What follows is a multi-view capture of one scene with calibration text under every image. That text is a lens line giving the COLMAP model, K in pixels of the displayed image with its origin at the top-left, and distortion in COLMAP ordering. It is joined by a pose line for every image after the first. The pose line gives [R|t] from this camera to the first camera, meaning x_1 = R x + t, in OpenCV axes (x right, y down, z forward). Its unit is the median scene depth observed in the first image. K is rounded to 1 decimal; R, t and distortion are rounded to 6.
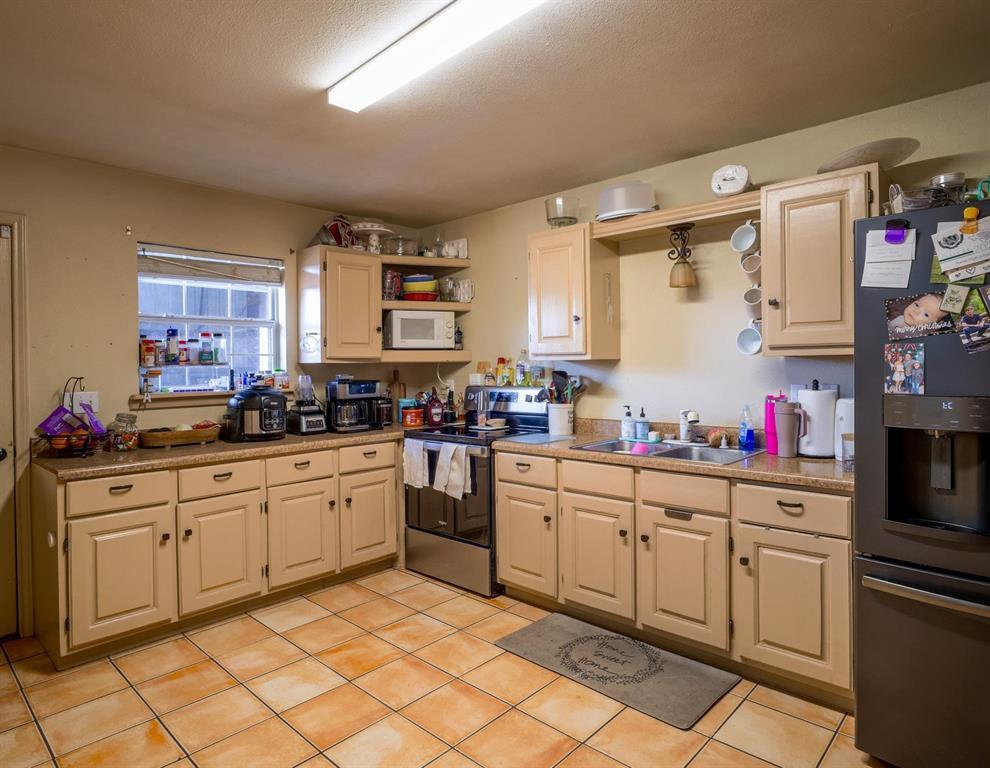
lens RADIAL K [[586.7, 0, 495.6], [0, 586.7, 367.8], [0, 0, 1]] dist [-0.003684, -0.000907]
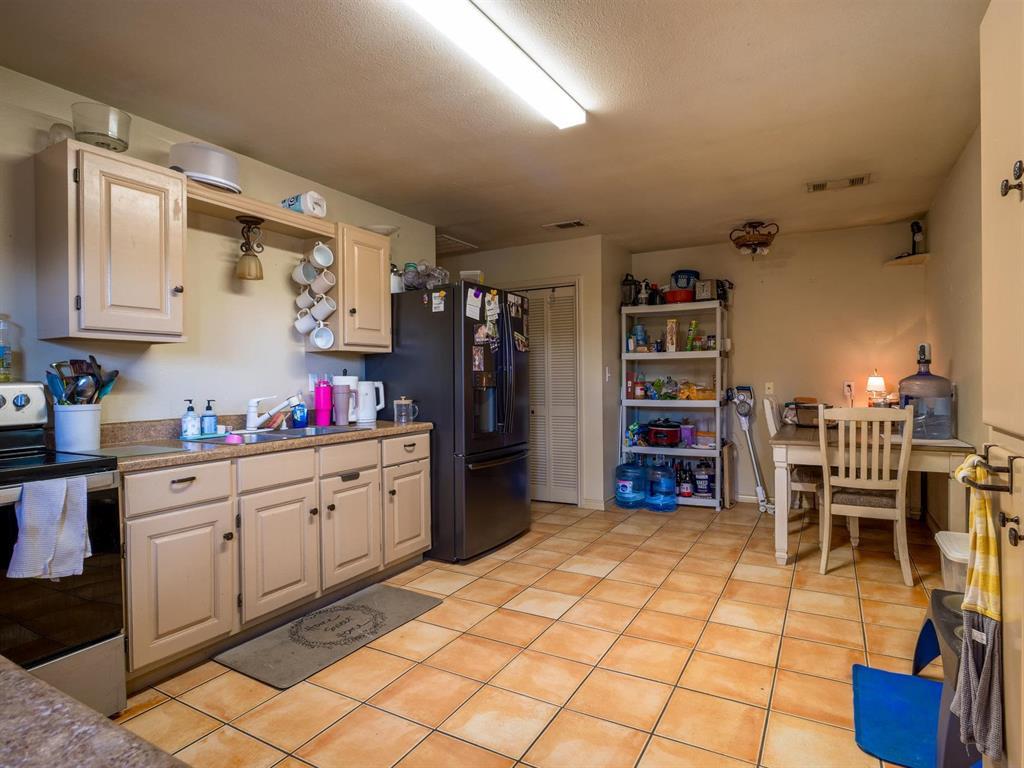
lens RADIAL K [[559.1, 0, 514.7], [0, 559.1, 378.7], [0, 0, 1]] dist [-0.001277, 0.001121]
pose [[-0.229783, 0.011855, 0.973170, -0.877449], [0.017082, 0.999821, -0.008147, 0.063194], [-0.973092, 0.014752, -0.229944, 0.923887]]
